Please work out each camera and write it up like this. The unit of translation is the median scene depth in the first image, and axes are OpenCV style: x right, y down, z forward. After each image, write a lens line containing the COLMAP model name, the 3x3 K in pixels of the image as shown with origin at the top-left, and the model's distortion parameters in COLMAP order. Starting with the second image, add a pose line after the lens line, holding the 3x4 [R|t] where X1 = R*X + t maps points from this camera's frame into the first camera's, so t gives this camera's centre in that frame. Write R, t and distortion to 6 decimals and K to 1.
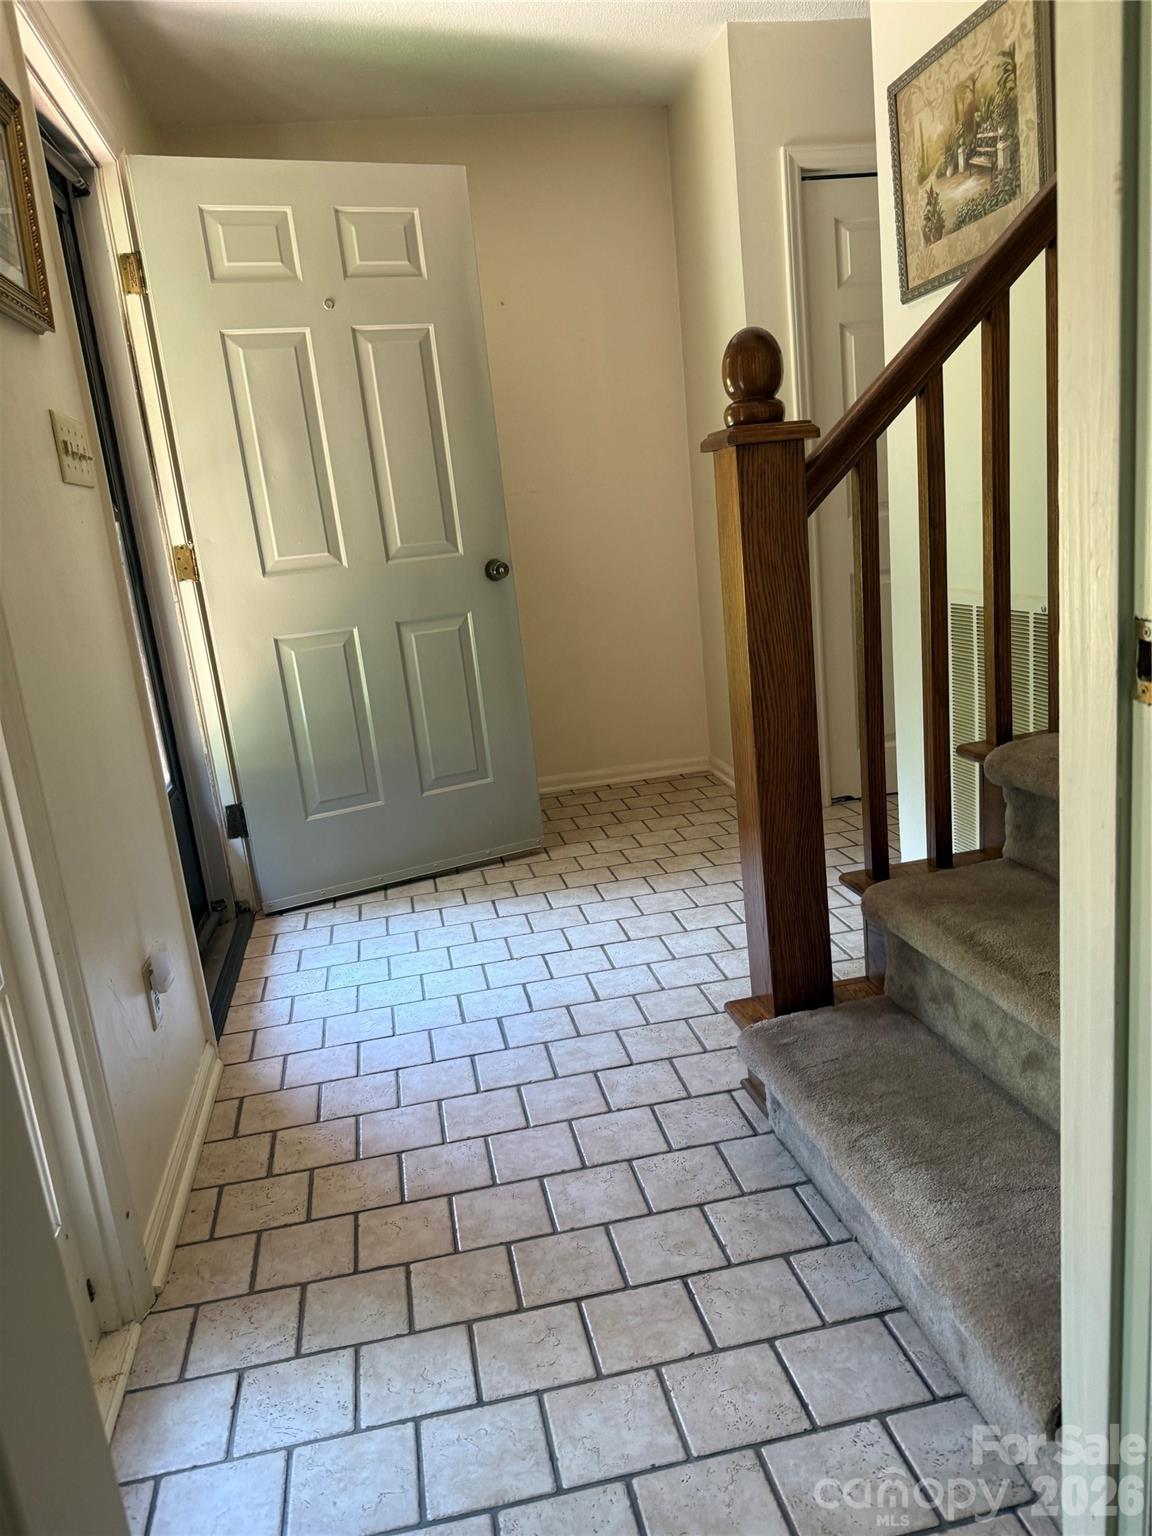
lens RADIAL K [[1081.8, 0, 577.0], [0, 1081.8, 767.5], [0, 0, 1]] dist [-0.000272, 0.002973]
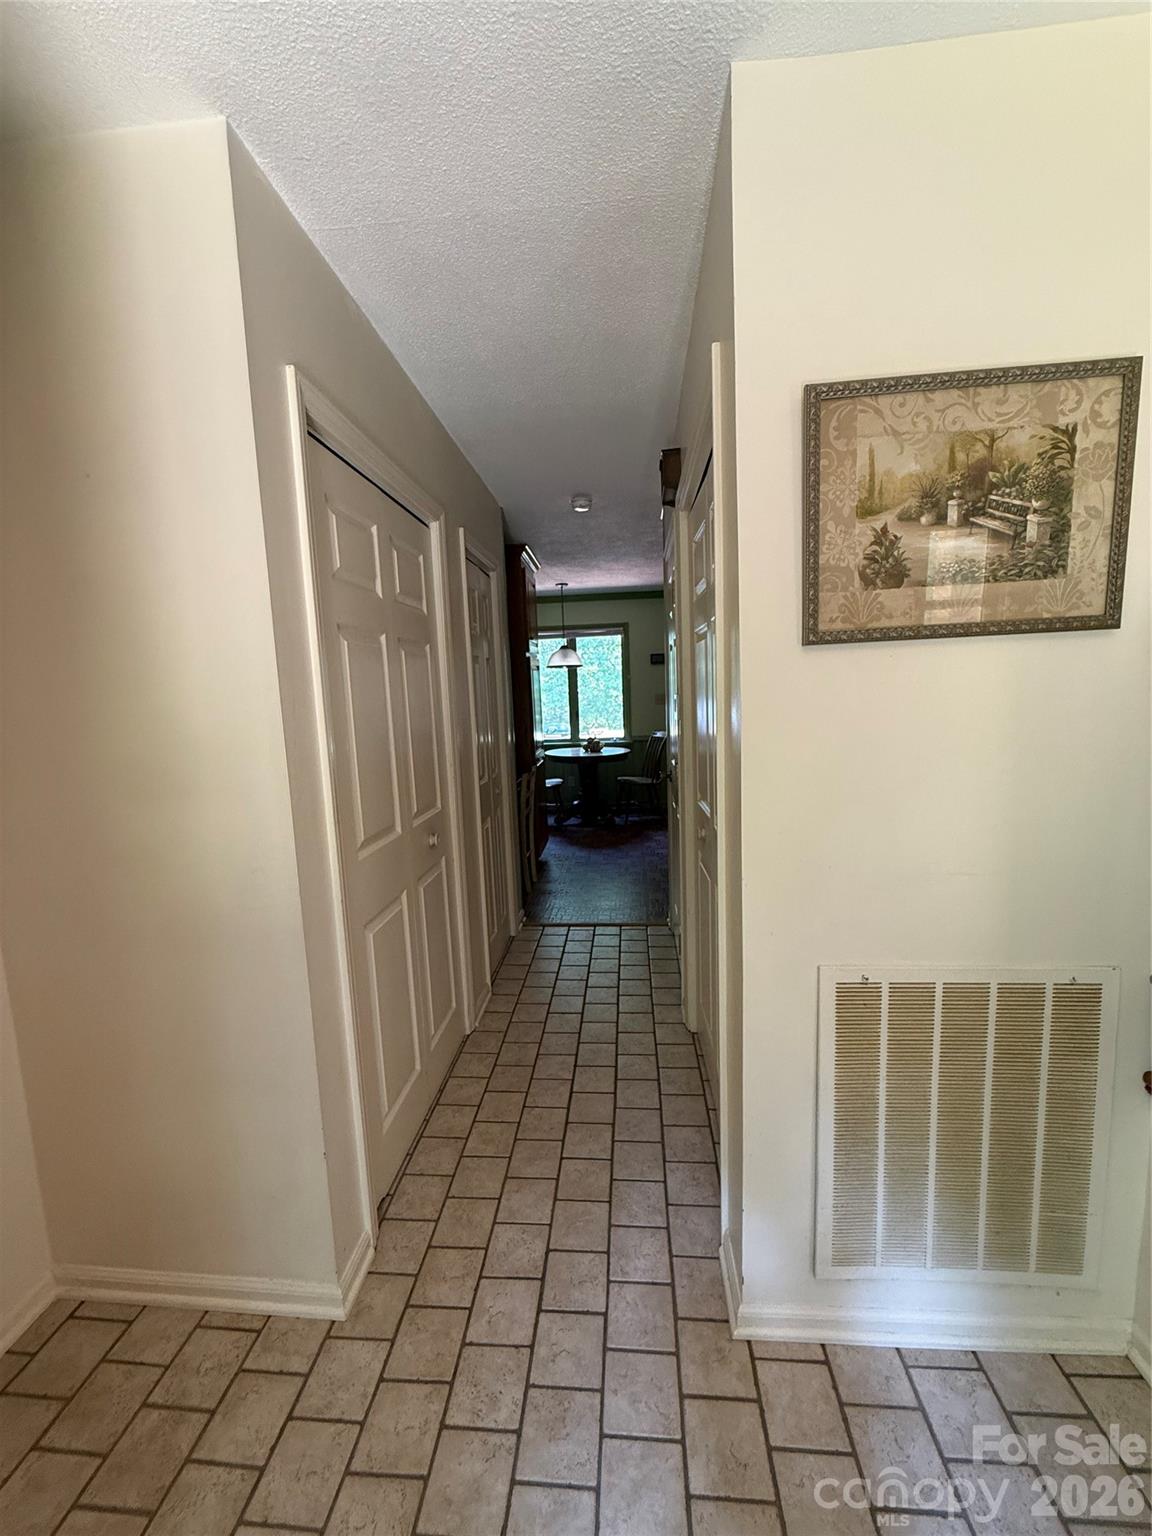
lens RADIAL K [[611.3, 0, 577.3], [0, 611.3, 772.0], [0, 0, 1]] dist [0.000287, -0.000123]
pose [[0.281022, -0.026571, 0.959333, -0.229842], [0.226406, 0.973237, -0.039366, -0.417500], [-0.932613, 0.228261, 0.279517, 1.238220]]
